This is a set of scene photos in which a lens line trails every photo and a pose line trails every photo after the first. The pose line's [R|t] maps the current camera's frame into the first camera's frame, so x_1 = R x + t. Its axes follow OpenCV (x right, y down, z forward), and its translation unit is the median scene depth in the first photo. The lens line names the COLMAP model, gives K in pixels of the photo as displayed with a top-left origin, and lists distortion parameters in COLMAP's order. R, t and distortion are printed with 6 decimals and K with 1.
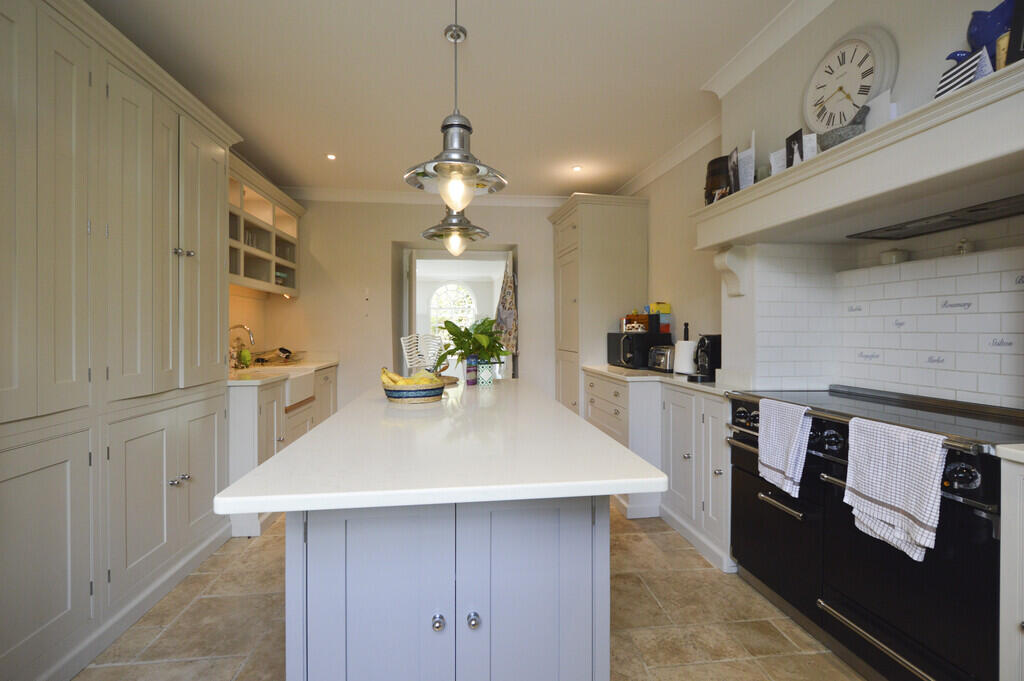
lens RADIAL K [[458.1, 0, 512.5], [0, 458.1, 333.7], [0, 0, 1]] dist [-0.004093, -0.000740]
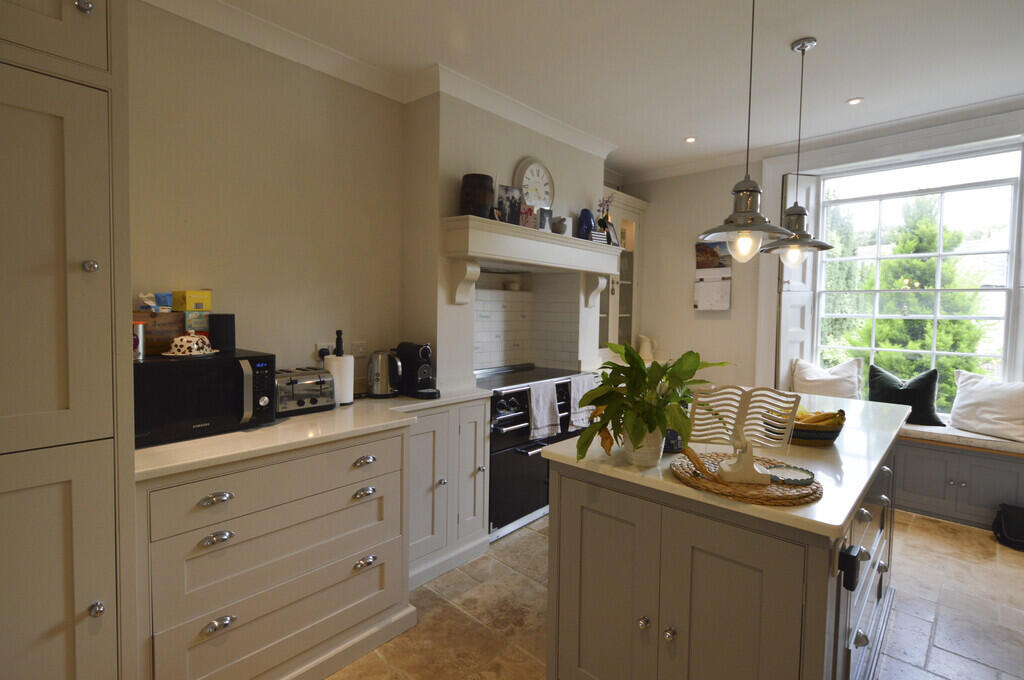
lens RADIAL K [[483.0, 0, 513.1], [0, 483.0, 333.2], [0, 0, 1]] dist [0.002538, 0.000516]
pose [[-0.640227, -0.047420, 0.766721, -0.491607], [-0.007633, 0.998436, 0.055377, -0.086897], [-0.768148, 0.029601, -0.639588, 1.782009]]
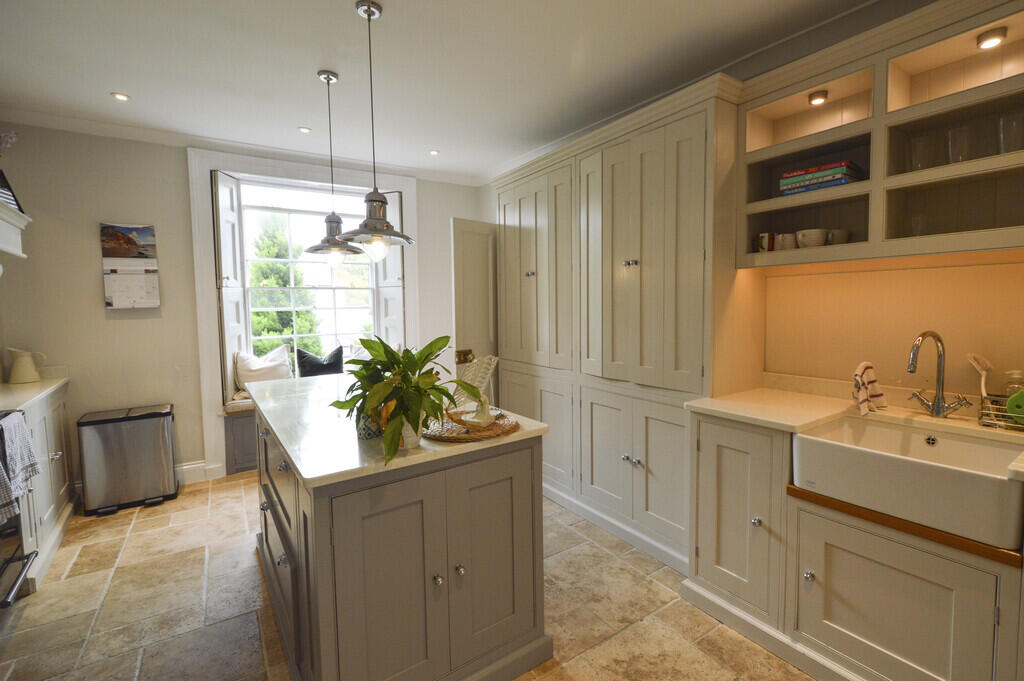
lens RADIAL K [[458.1, 0, 508.8], [0, 458.1, 336.7], [0, 0, 1]] dist [-0.004093, -0.000740]
pose [[-0.891228, 0.048722, -0.450931, 0.052643], [0.014528, 0.996770, 0.078985, -0.084728], [0.453323, 0.063843, -0.889057, 1.881695]]
